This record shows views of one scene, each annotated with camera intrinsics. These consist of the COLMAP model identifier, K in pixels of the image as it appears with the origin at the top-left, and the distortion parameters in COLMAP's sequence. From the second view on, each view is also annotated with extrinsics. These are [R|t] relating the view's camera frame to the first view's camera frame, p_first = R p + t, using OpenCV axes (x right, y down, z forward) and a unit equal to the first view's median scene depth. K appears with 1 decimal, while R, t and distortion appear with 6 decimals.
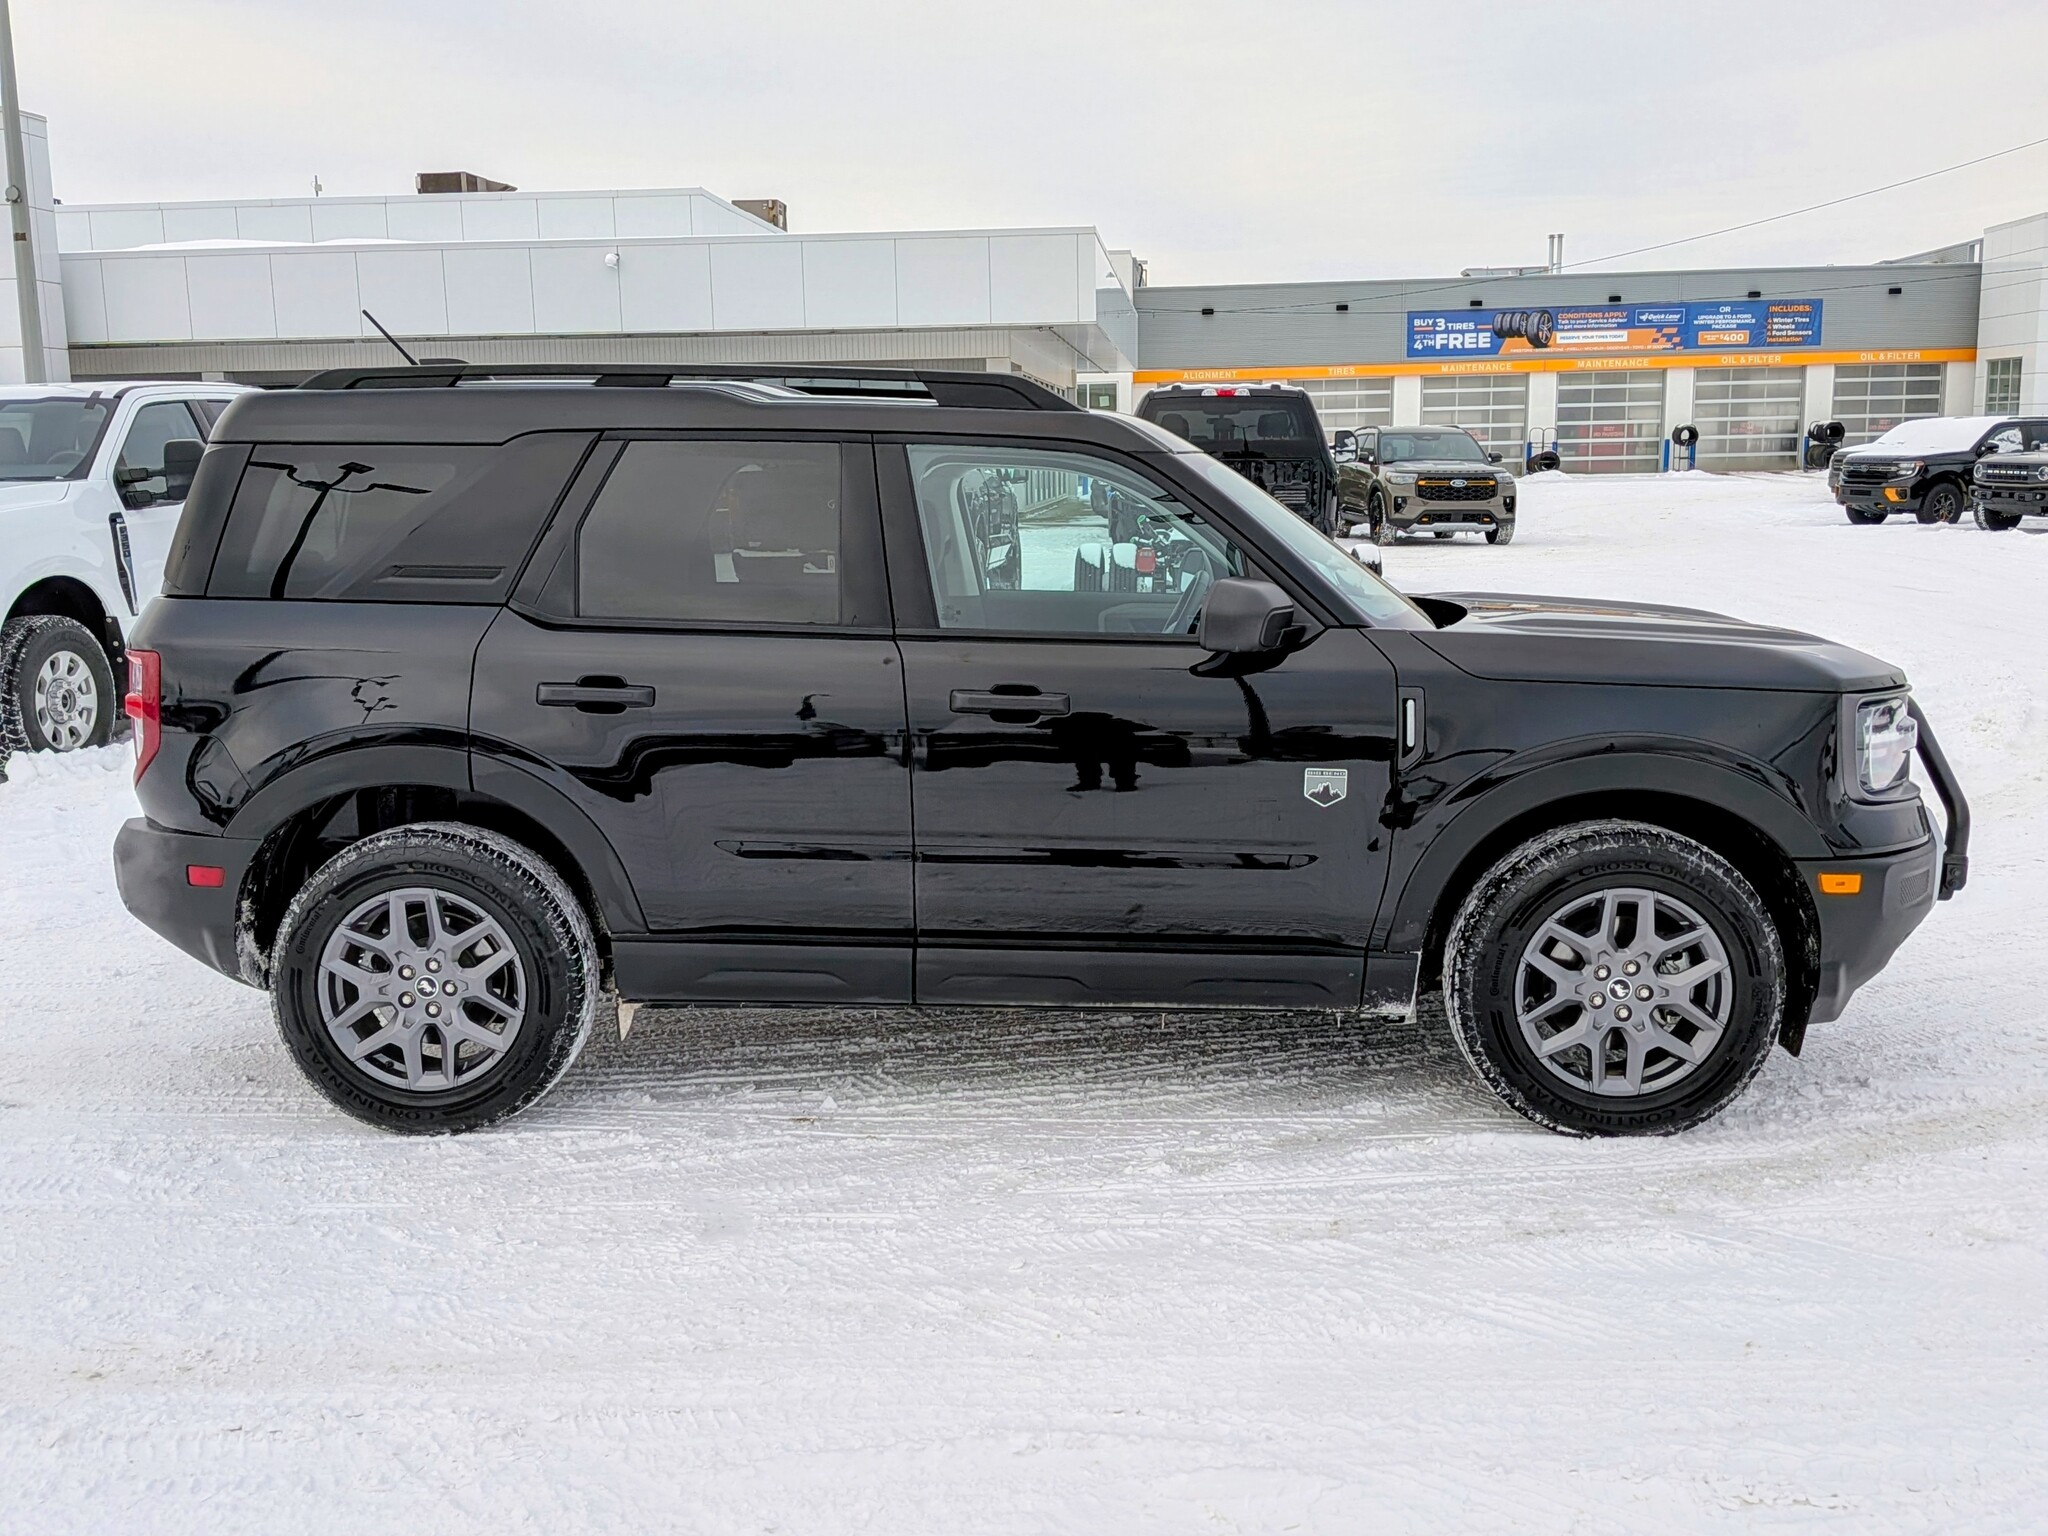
lens RADIAL K [[2143.5, 0, 1024.0], [0, 2143.5, 768.0], [0, 0, 1]] dist [0.014718, 0.007092]
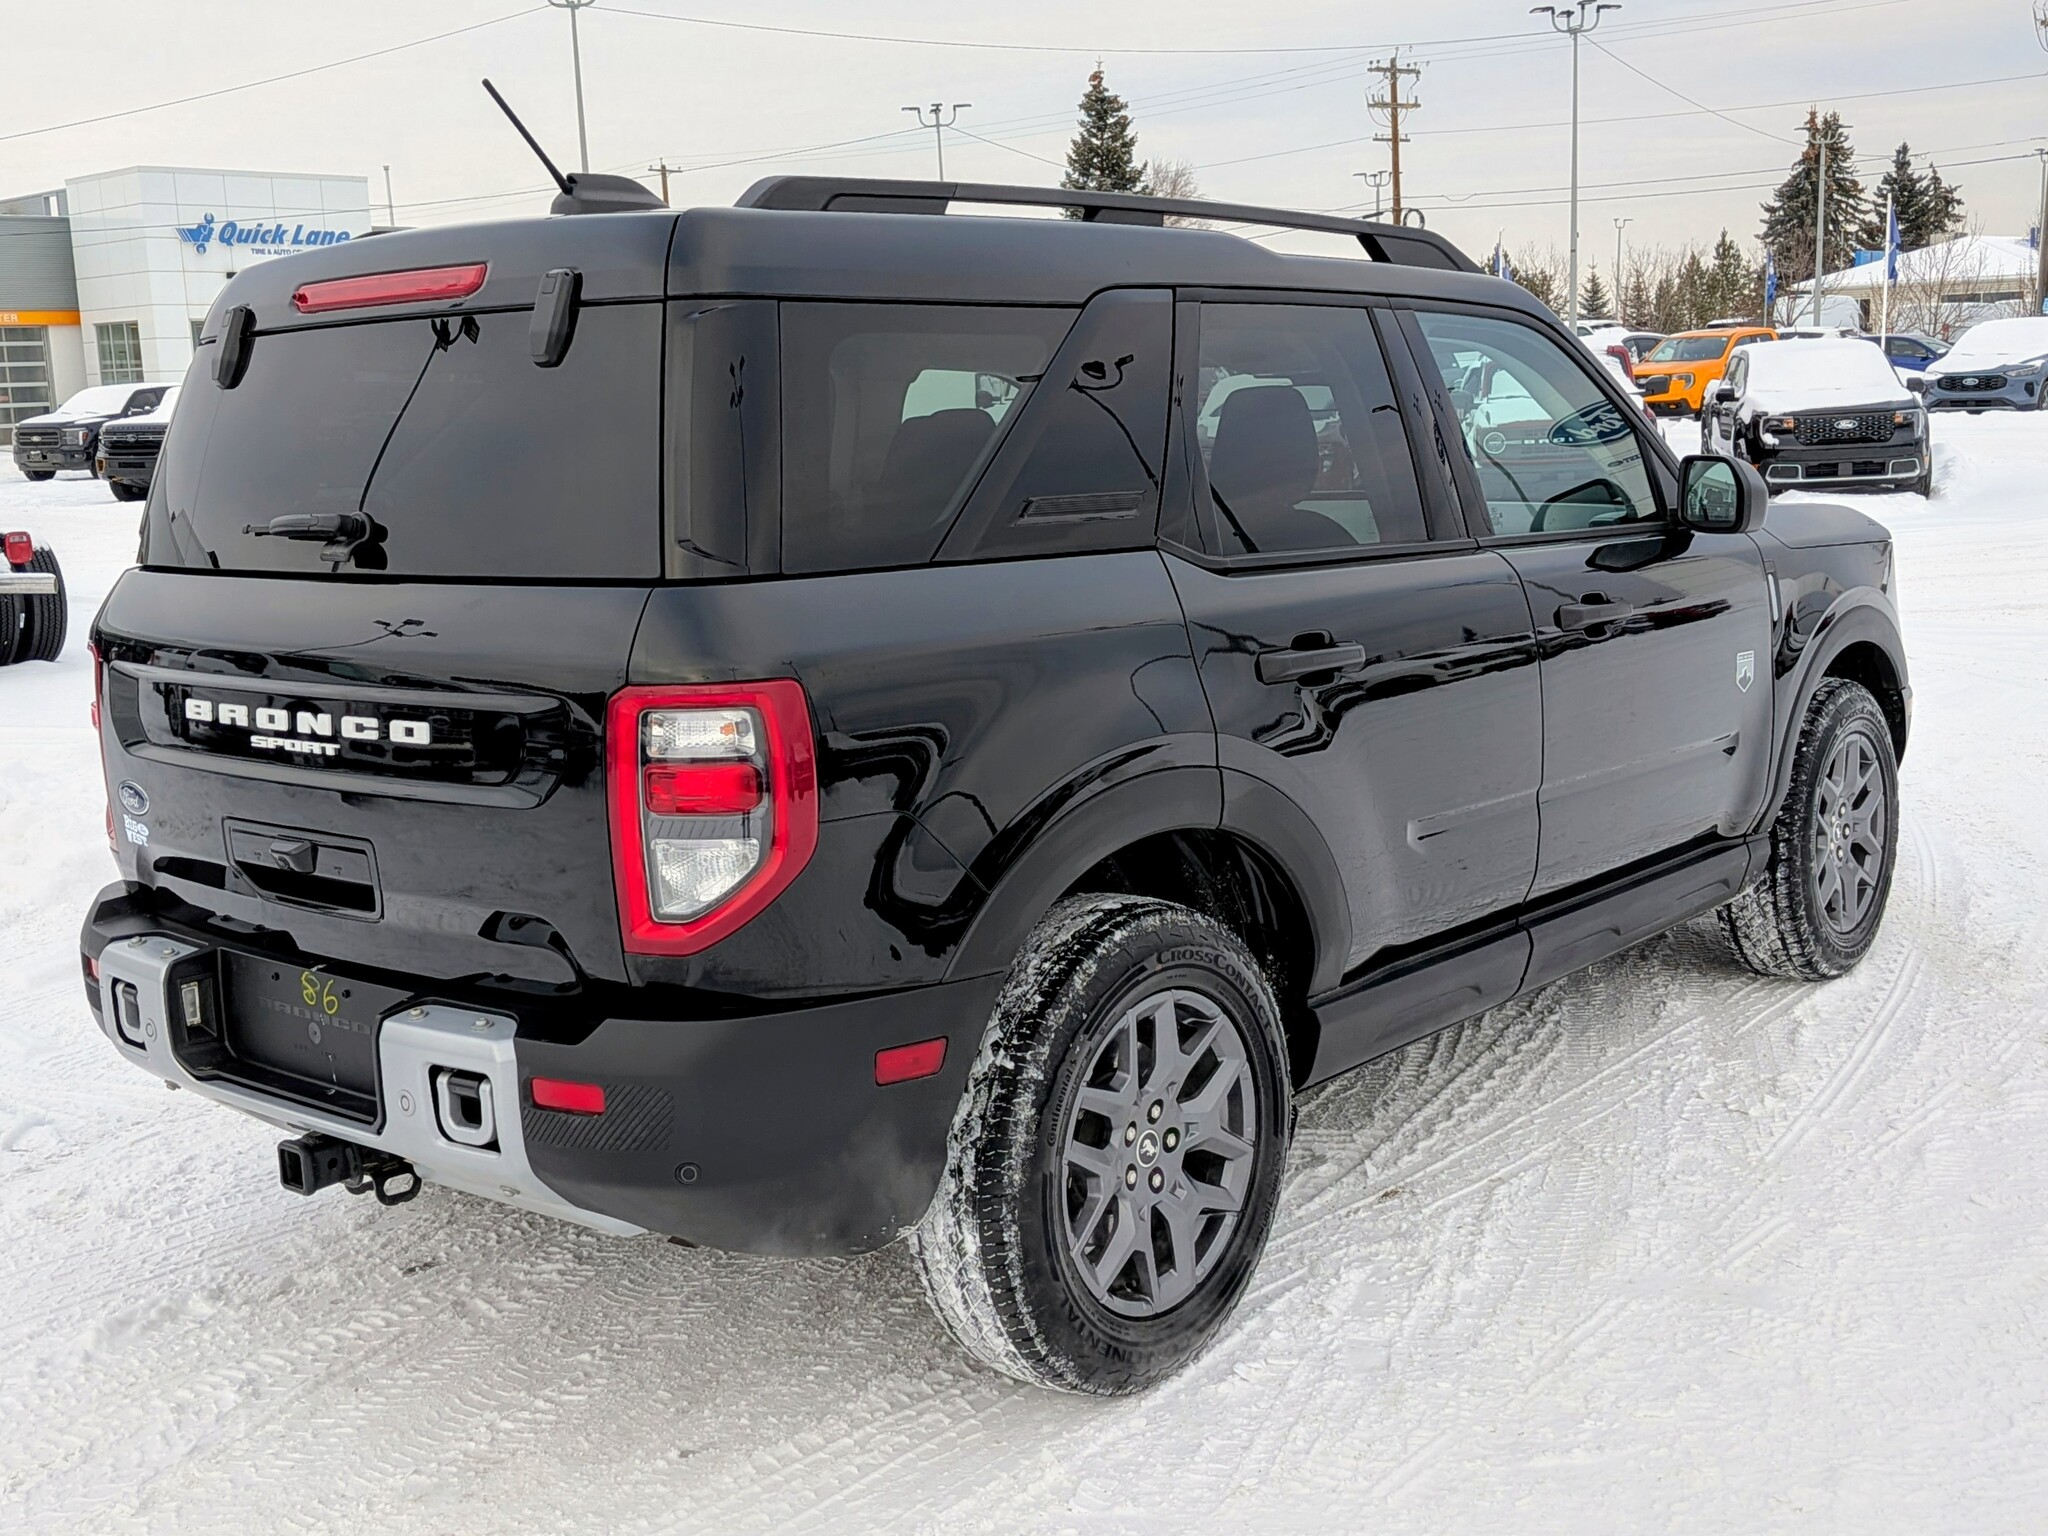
lens RADIAL K [[2303.5, 0, 1070.4], [0, 2303.5, 765.2], [0, 0, 1]] dist [0.026083, 0.031420]
pose [[0.581769, -0.141598, 0.800934, -0.772376], [0.147192, 0.986799, 0.067542, -0.057209], [-0.799925, 0.078597, 0.594931, 0.559292]]
